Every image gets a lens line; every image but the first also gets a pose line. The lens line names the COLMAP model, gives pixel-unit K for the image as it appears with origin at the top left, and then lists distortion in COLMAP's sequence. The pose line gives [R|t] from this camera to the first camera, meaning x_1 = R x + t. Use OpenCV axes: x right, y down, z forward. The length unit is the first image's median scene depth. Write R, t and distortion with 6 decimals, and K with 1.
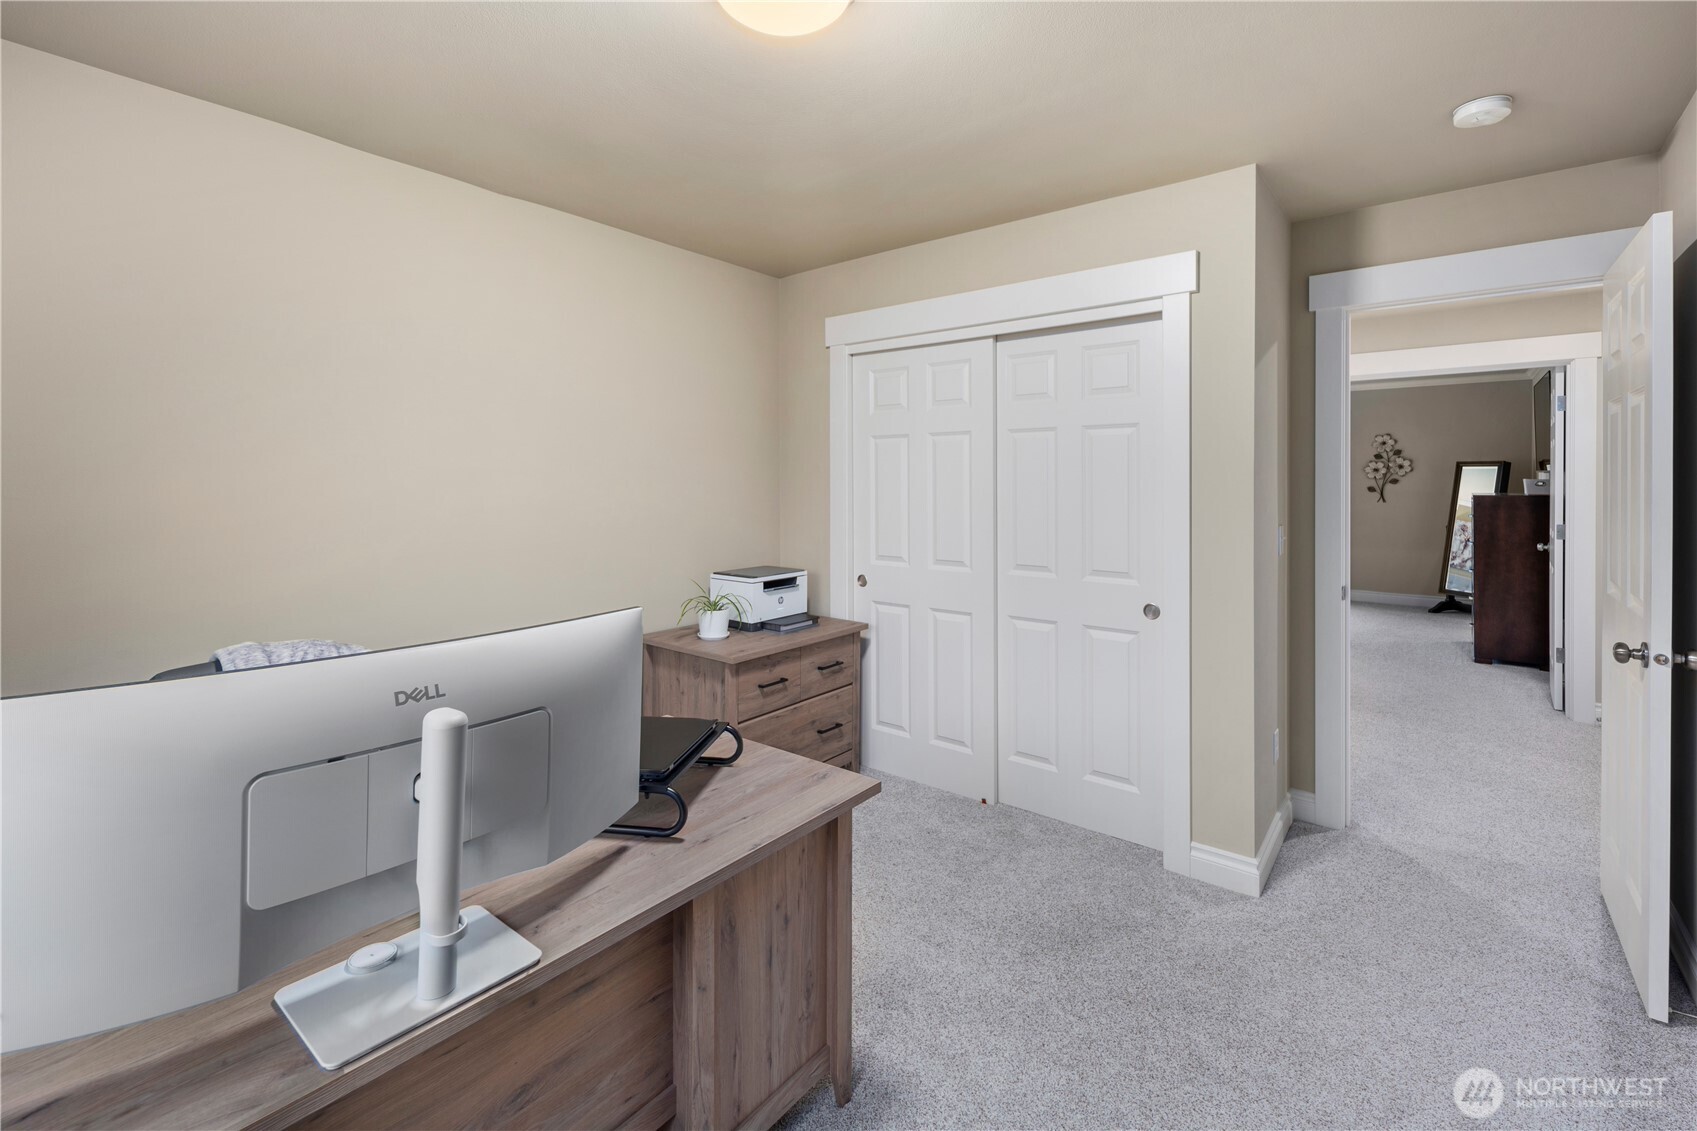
lens RADIAL K [[746.4, 0, 857.5], [0, 746.4, 488.4], [0, 0, 1]] dist [0.011068, -0.002630]
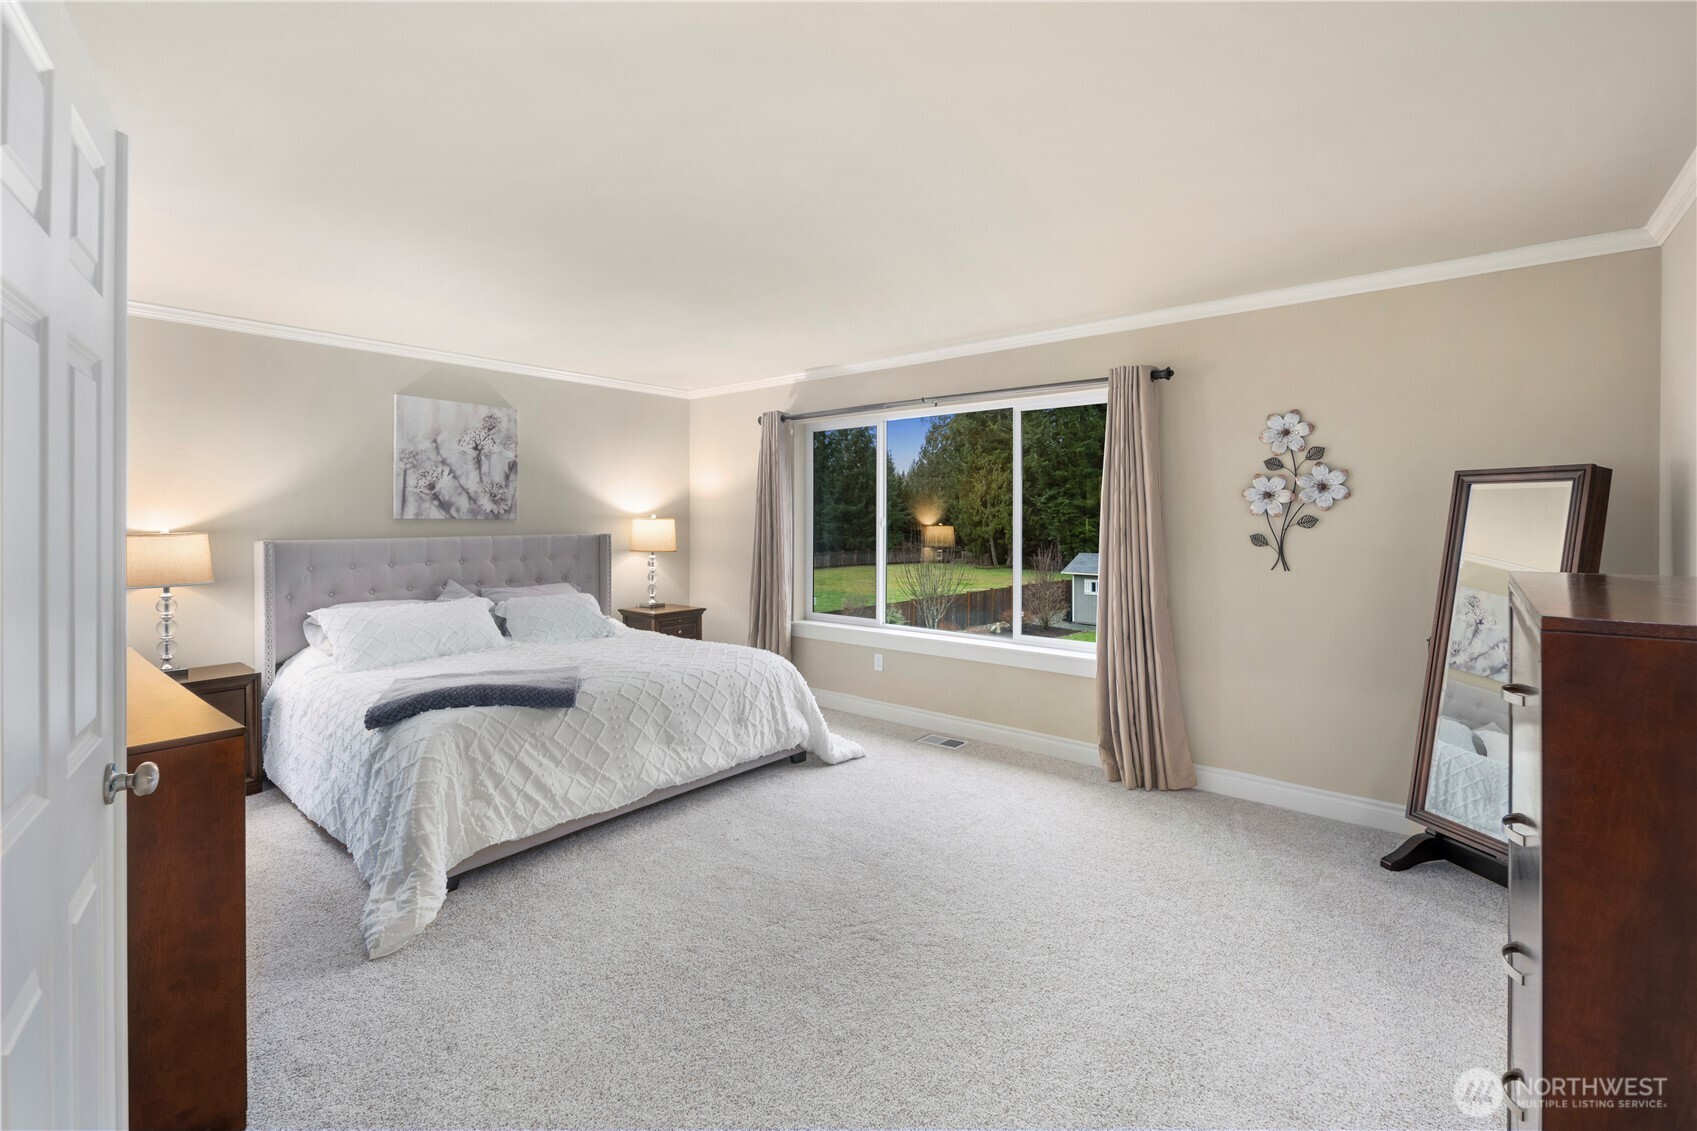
lens RADIAL K [[746.4, 0, 858.8], [0, 746.4, 517.6], [0, 0, 1]] dist [0.011068, -0.002630]
pose [[0.999979, 0.004436, -0.004805, 0.462599], [-0.004470, 0.999964, -0.007210, -0.007643], [0.004772, 0.007231, 0.999962, 0.574850]]
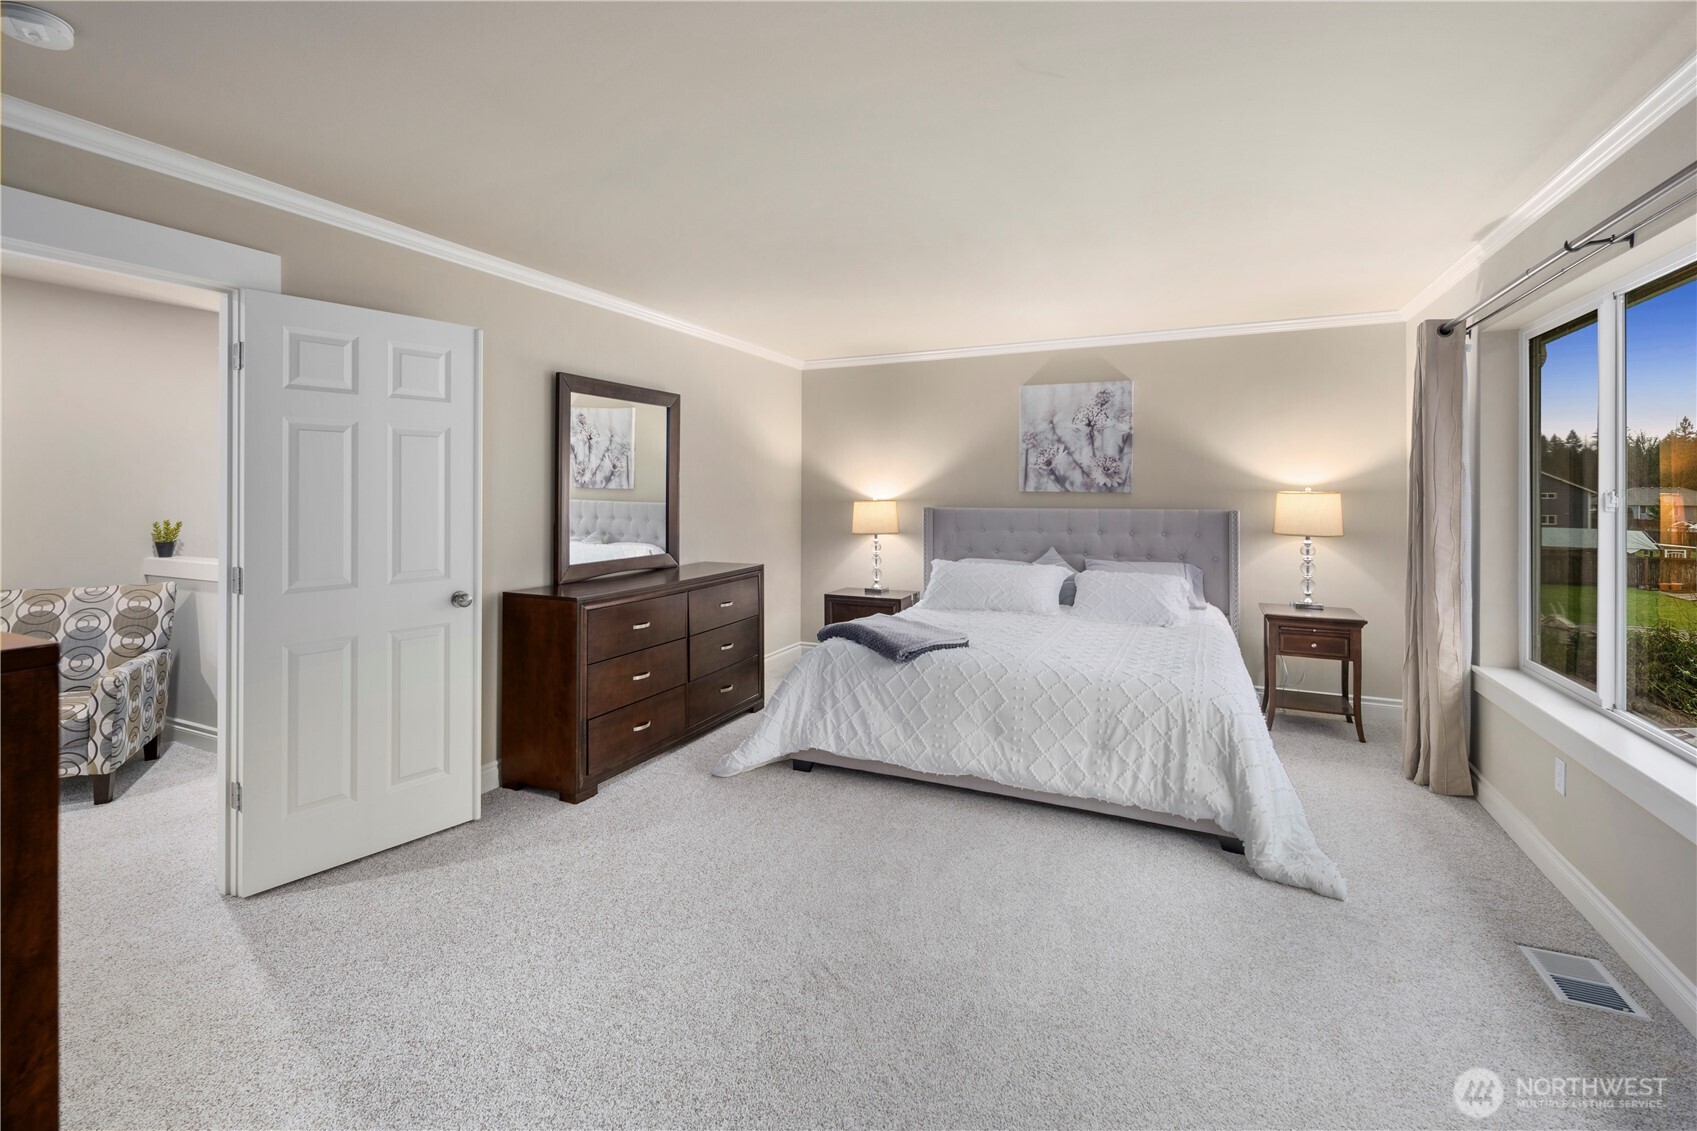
lens RADIAL K [[746.4, 0, 832.4], [0, 746.4, 481.6], [0, 0, 1]] dist [0.011068, -0.002630]
pose [[0.230538, -0.005667, -0.973047, 0.710811], [-0.009539, 0.999922, -0.008084, -0.011153], [0.973017, 0.011146, 0.230466, 0.817217]]
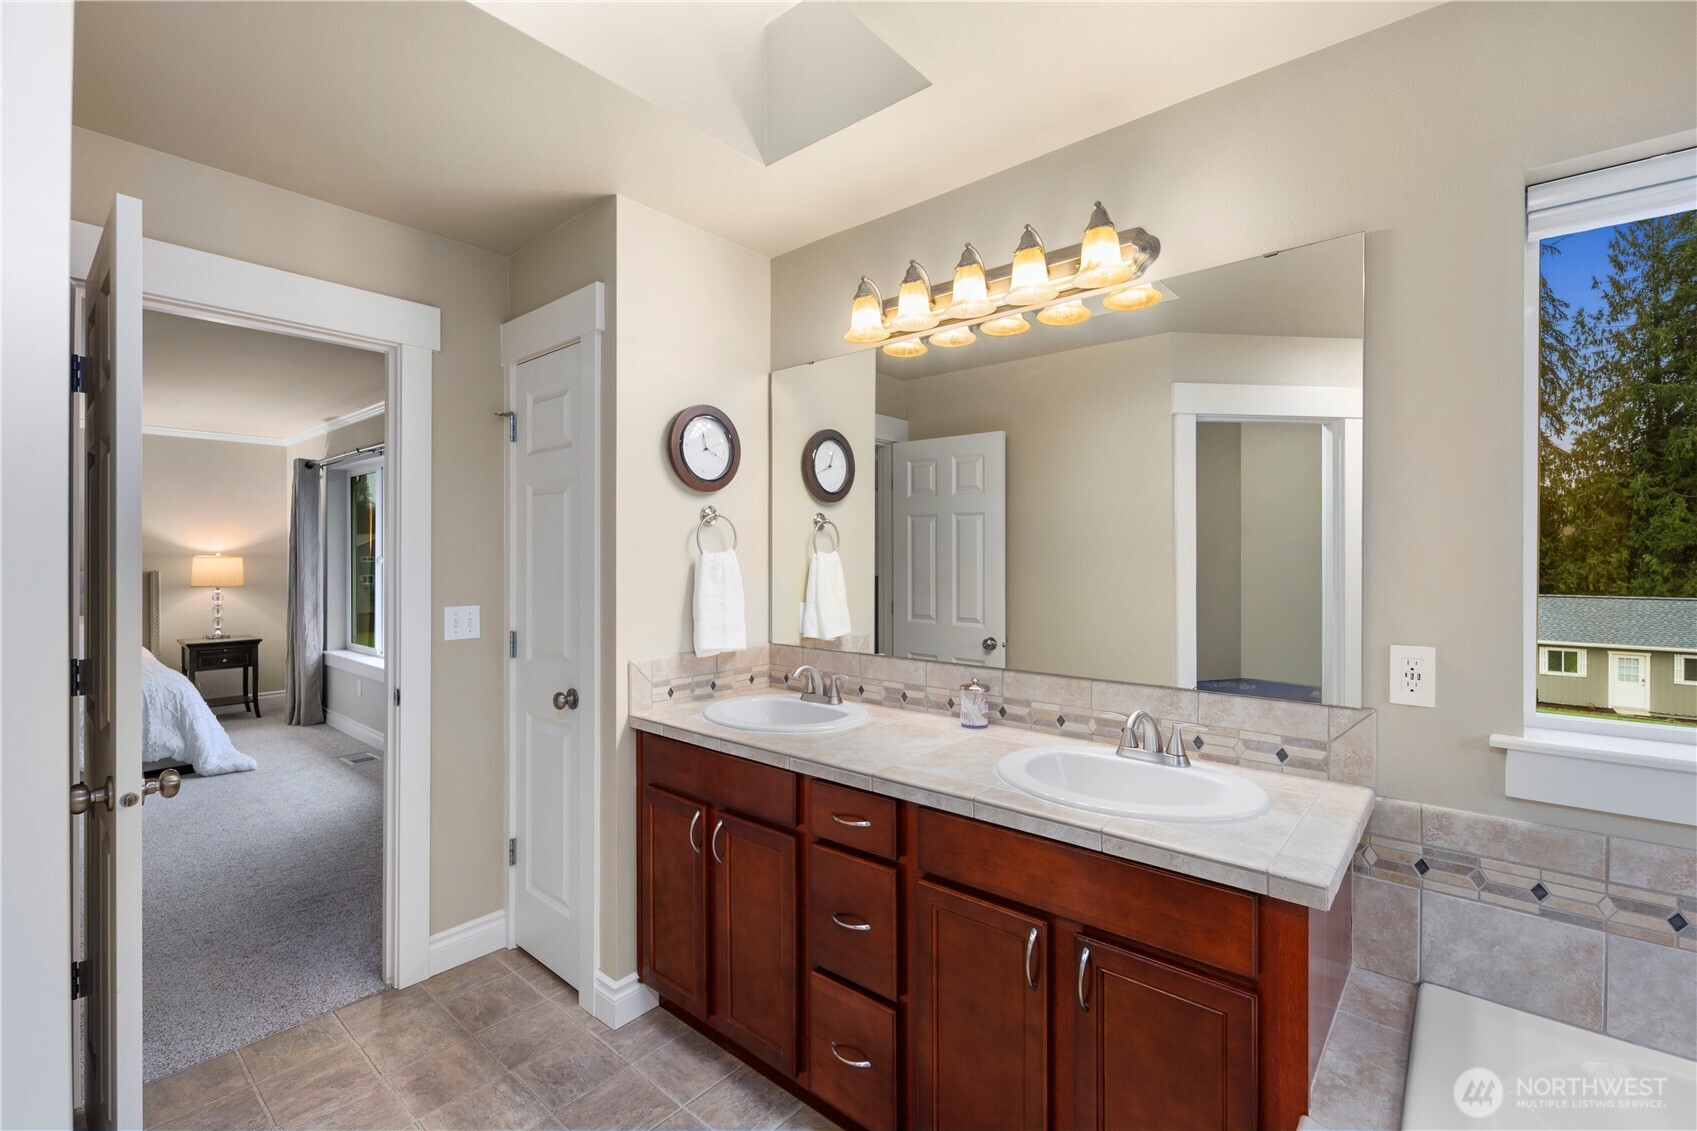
lens RADIAL K [[746.4, 0, 864.8], [0, 746.4, 560.3], [0, 0, 1]] dist [0.011068, -0.002630]
pose [[0.999614, 0.006024, -0.027117, 0.948309], [-0.005879, 0.999968, 0.005424, -0.015045], [0.027148, -0.005263, 0.999618, 0.522936]]
